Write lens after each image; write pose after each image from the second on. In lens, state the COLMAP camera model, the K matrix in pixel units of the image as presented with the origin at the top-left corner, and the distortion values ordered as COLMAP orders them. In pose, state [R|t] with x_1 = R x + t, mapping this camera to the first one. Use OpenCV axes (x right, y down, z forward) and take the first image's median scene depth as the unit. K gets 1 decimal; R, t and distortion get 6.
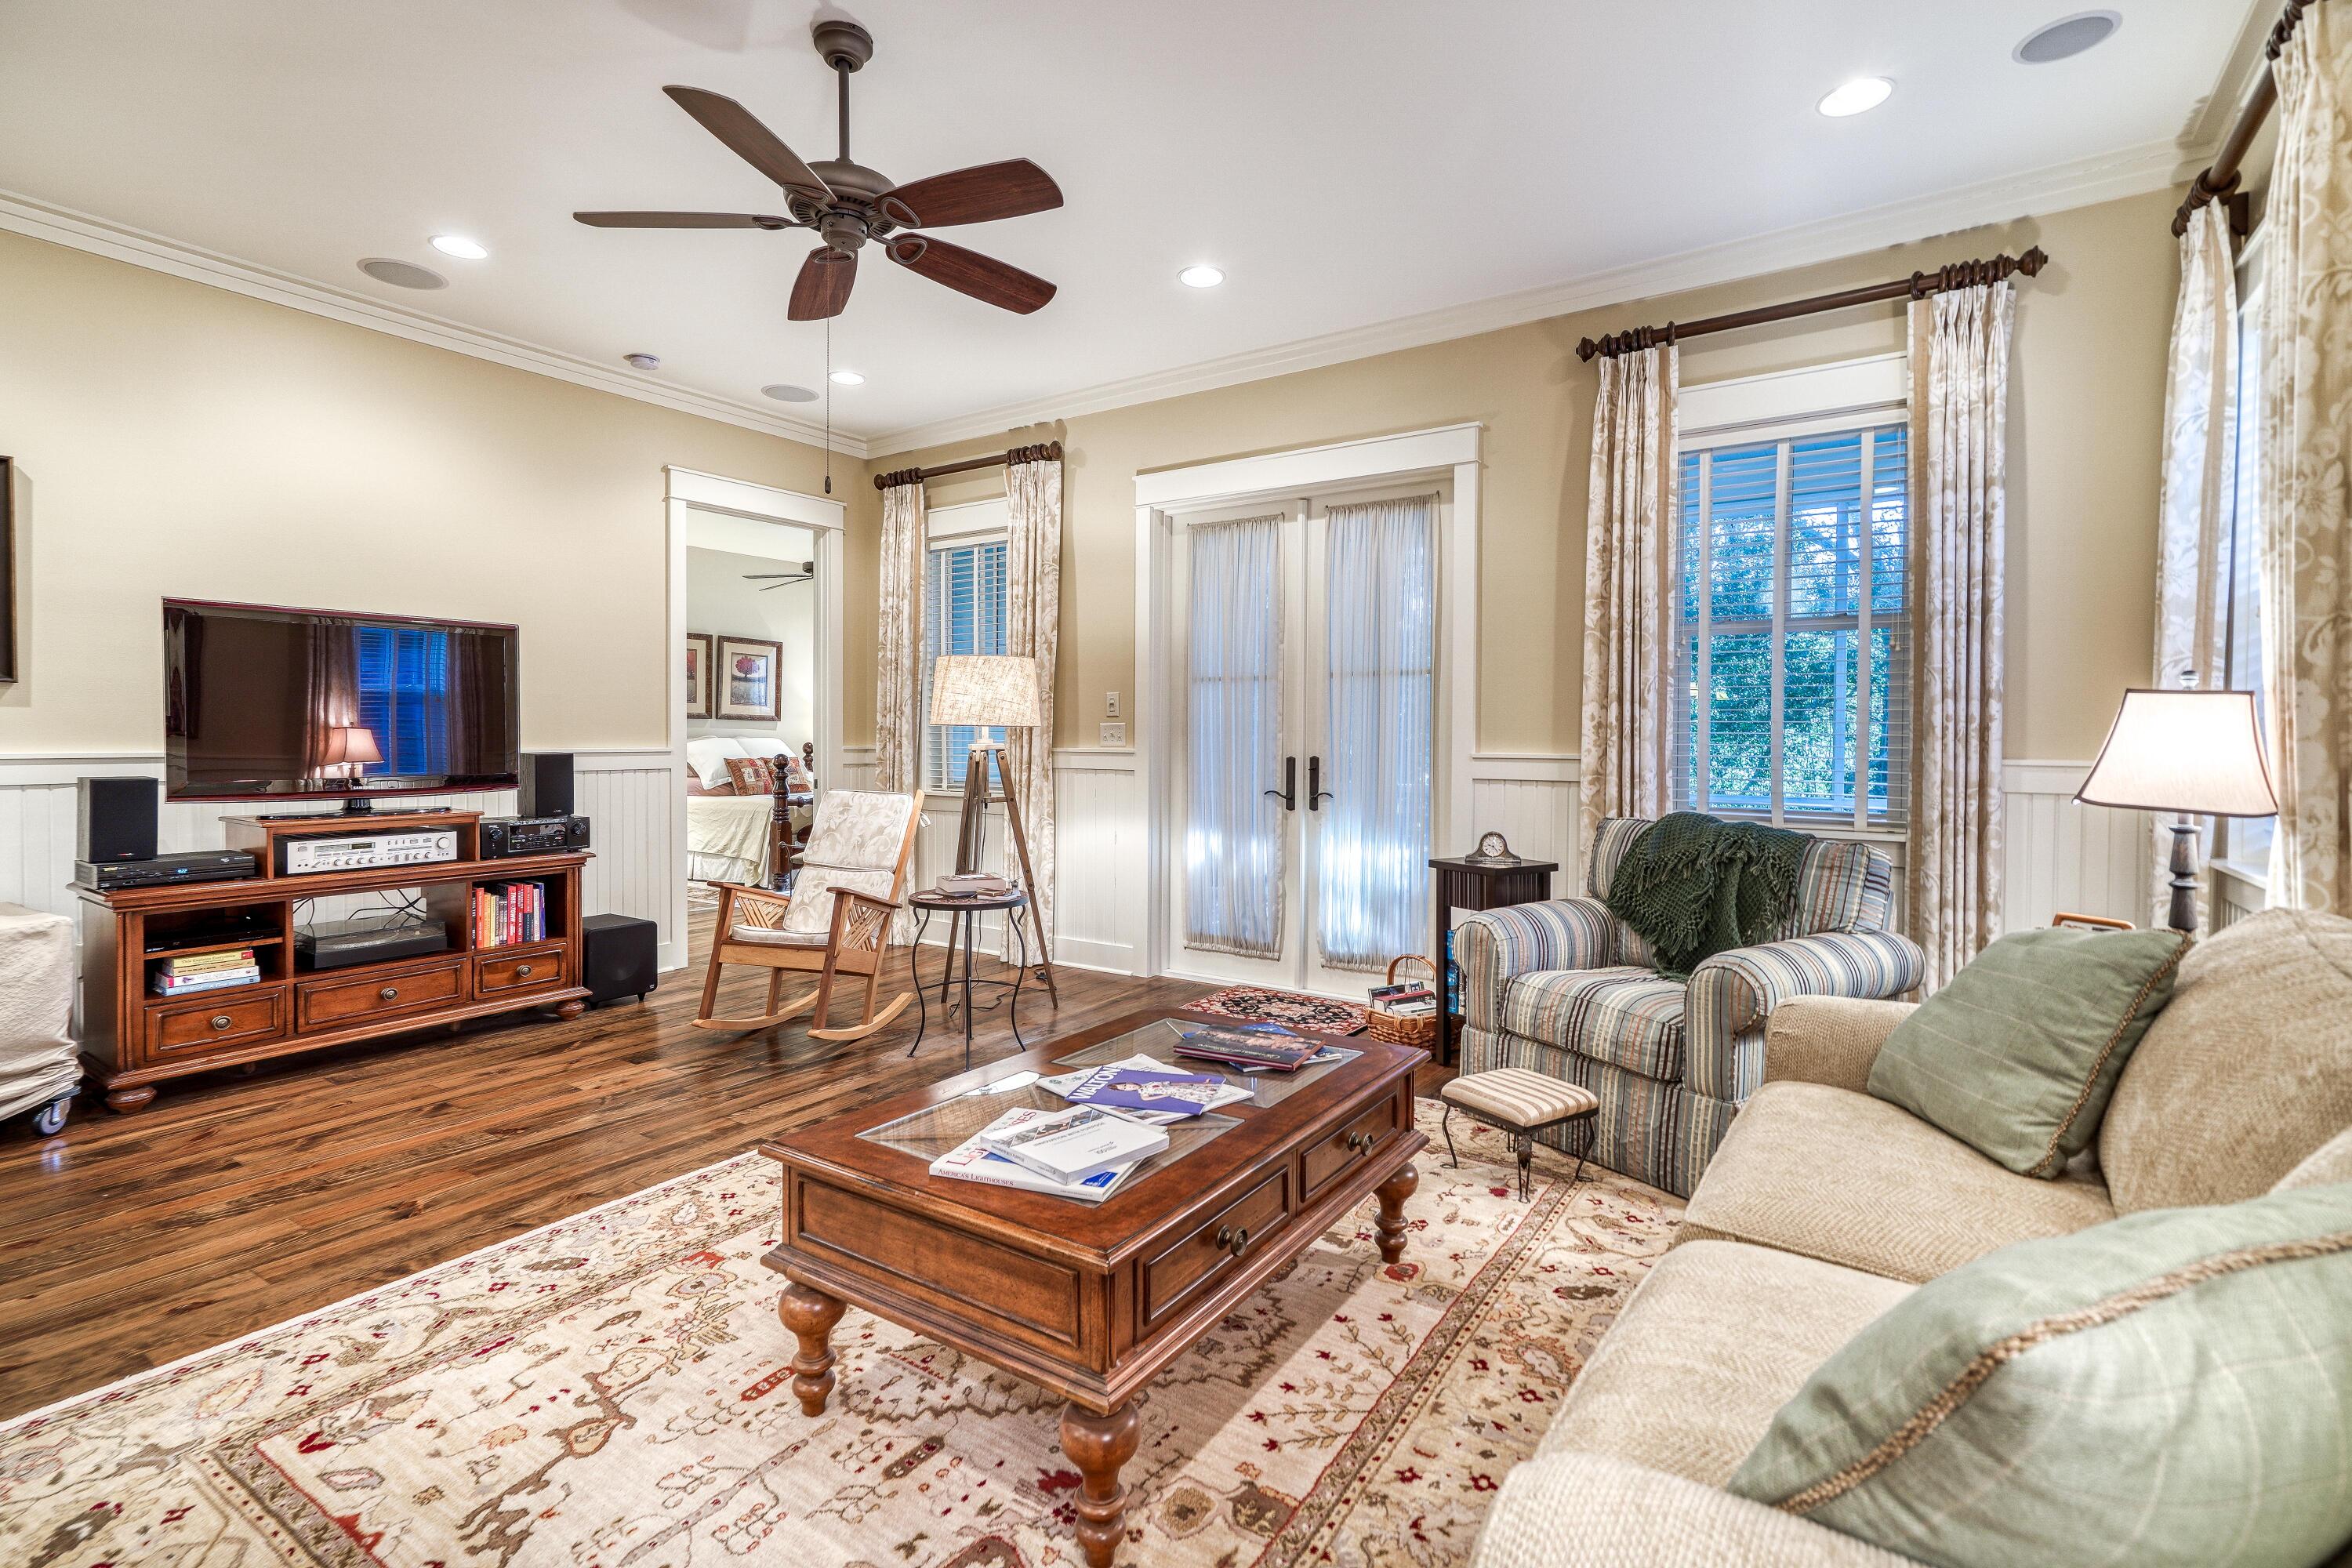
lens RADIAL K [[1085.4, 0, 1119.9], [0, 1085.4, 748.4], [0, 0, 1]] dist [-0.003807, 0.012912]
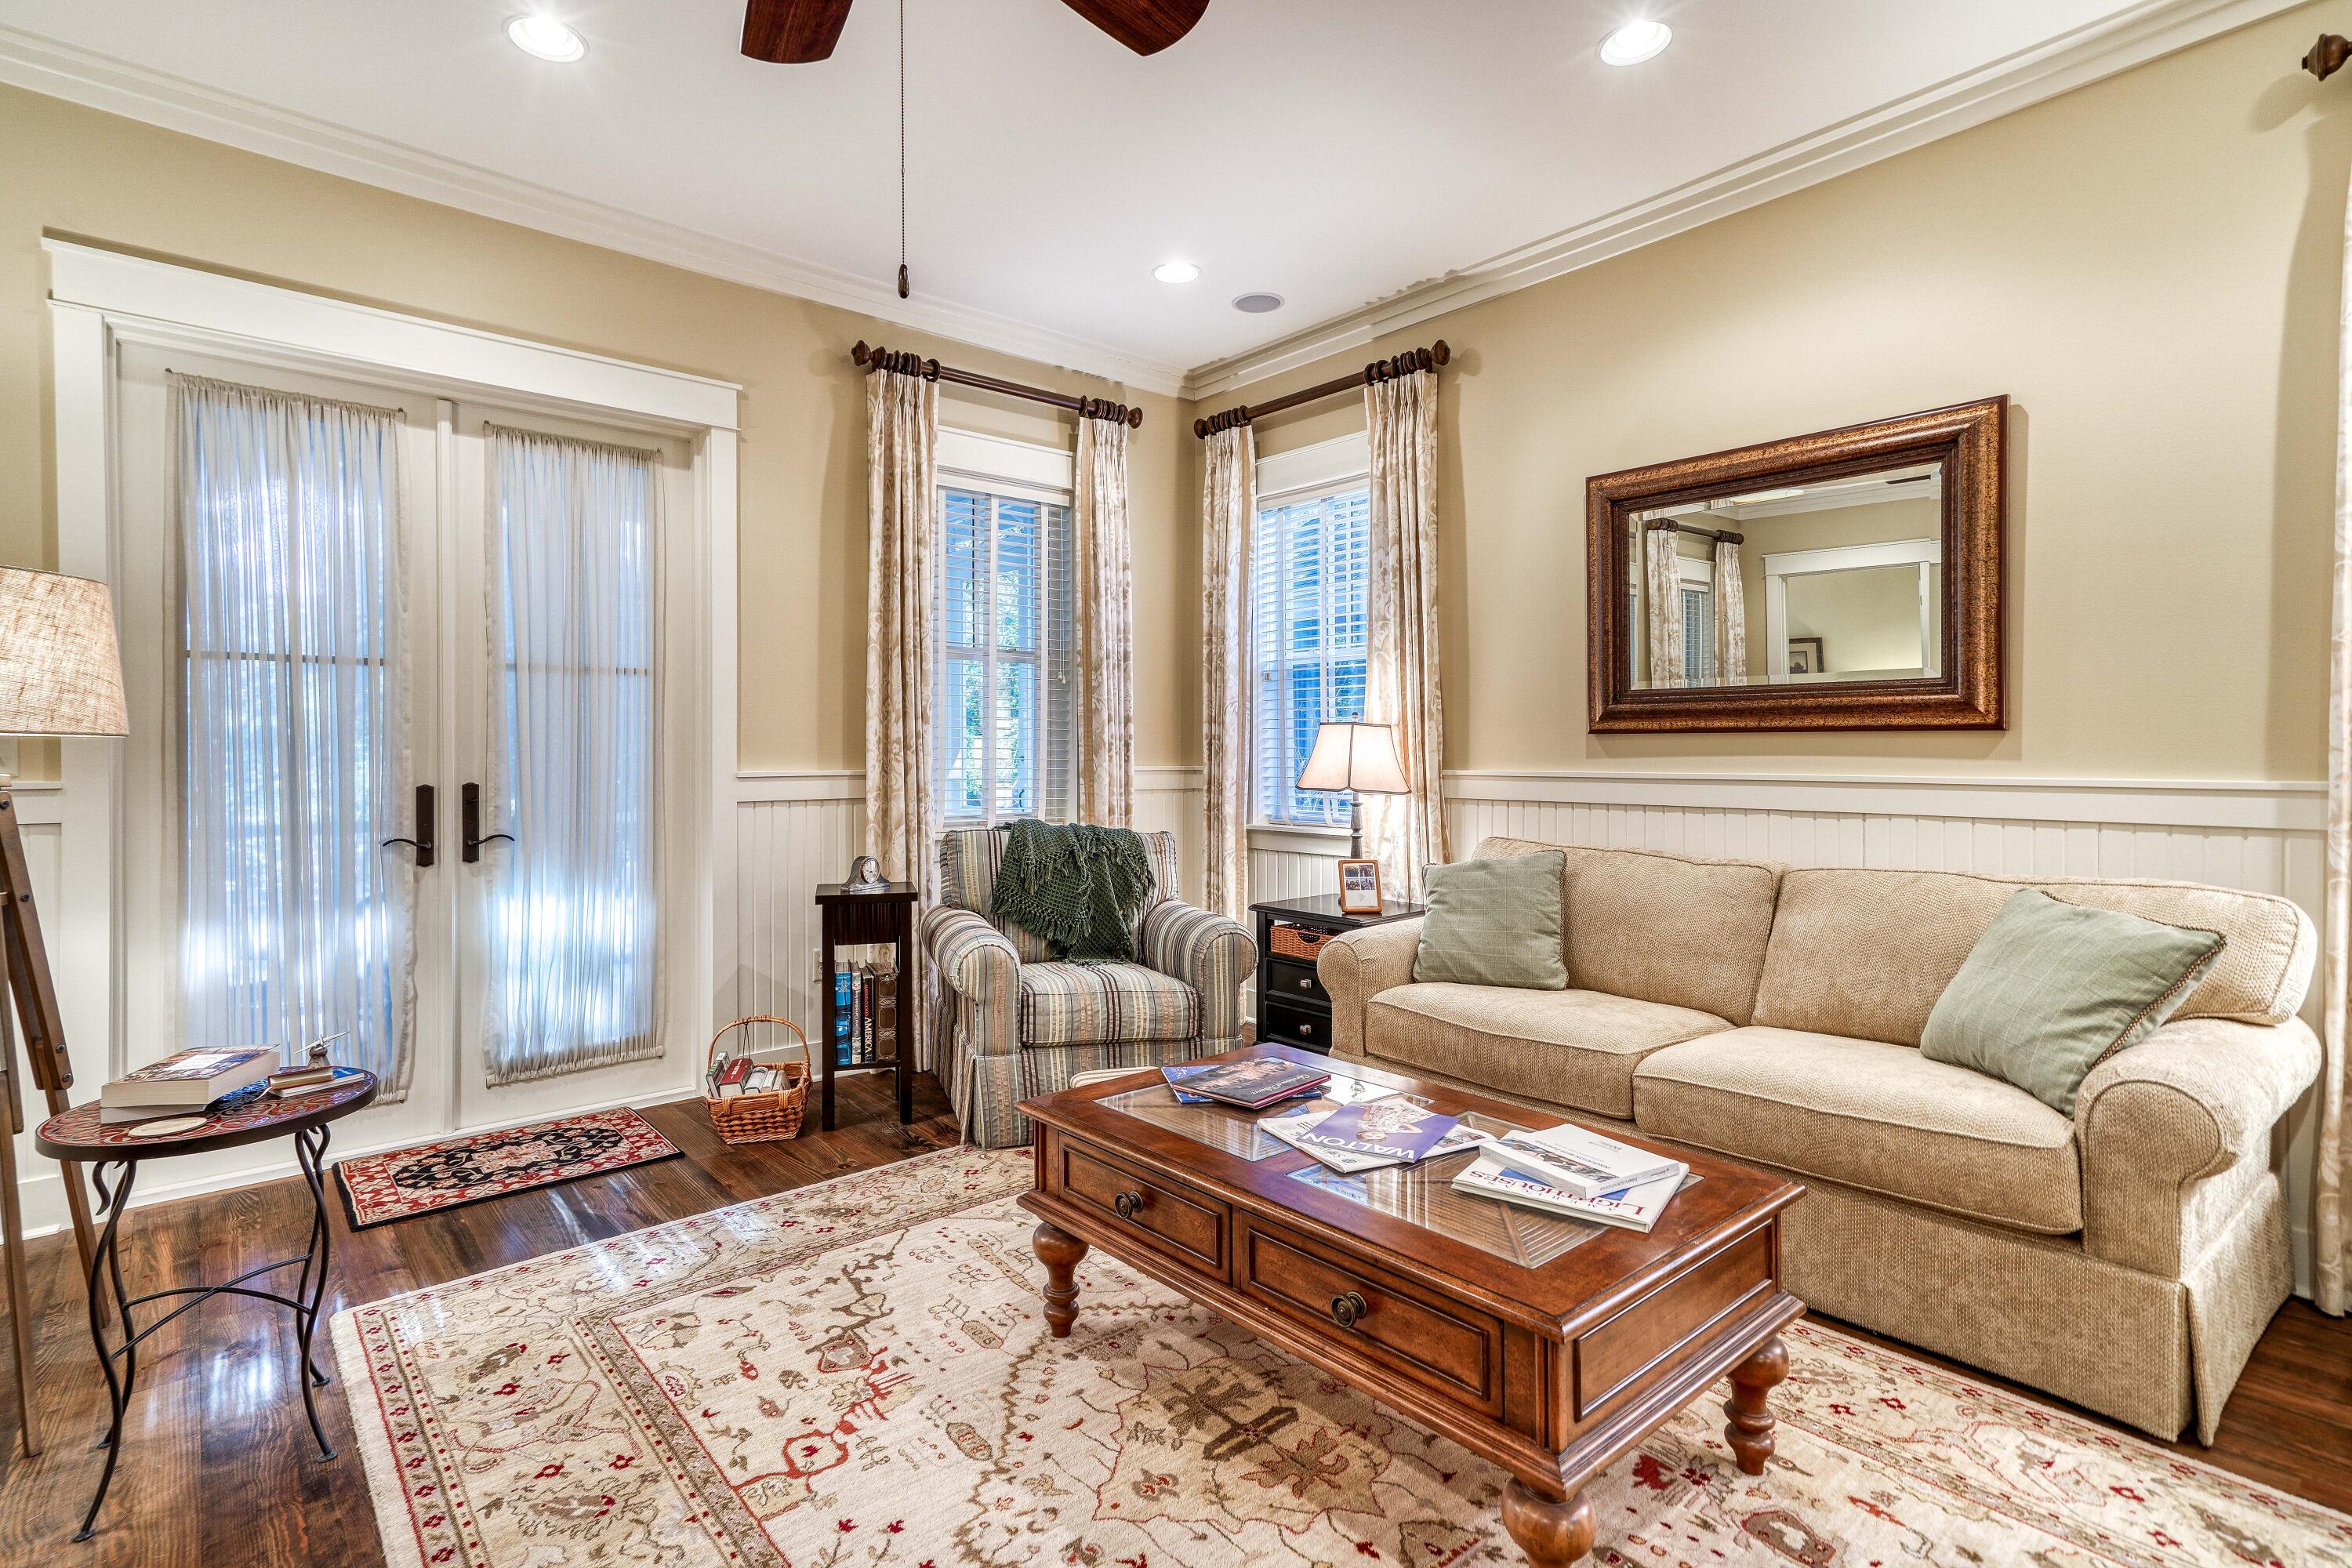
lens RADIAL K [[1160.7, 0, 1173.1], [0, 1160.7, 755.0], [0, 0, 1]] dist [0.005763, 0.017089]
pose [[0.250827, -0.005999, 0.968013, -0.522853], [0.015033, 0.999884, 0.002302, -0.006665], [-0.967915, 0.013975, 0.250888, 0.485763]]
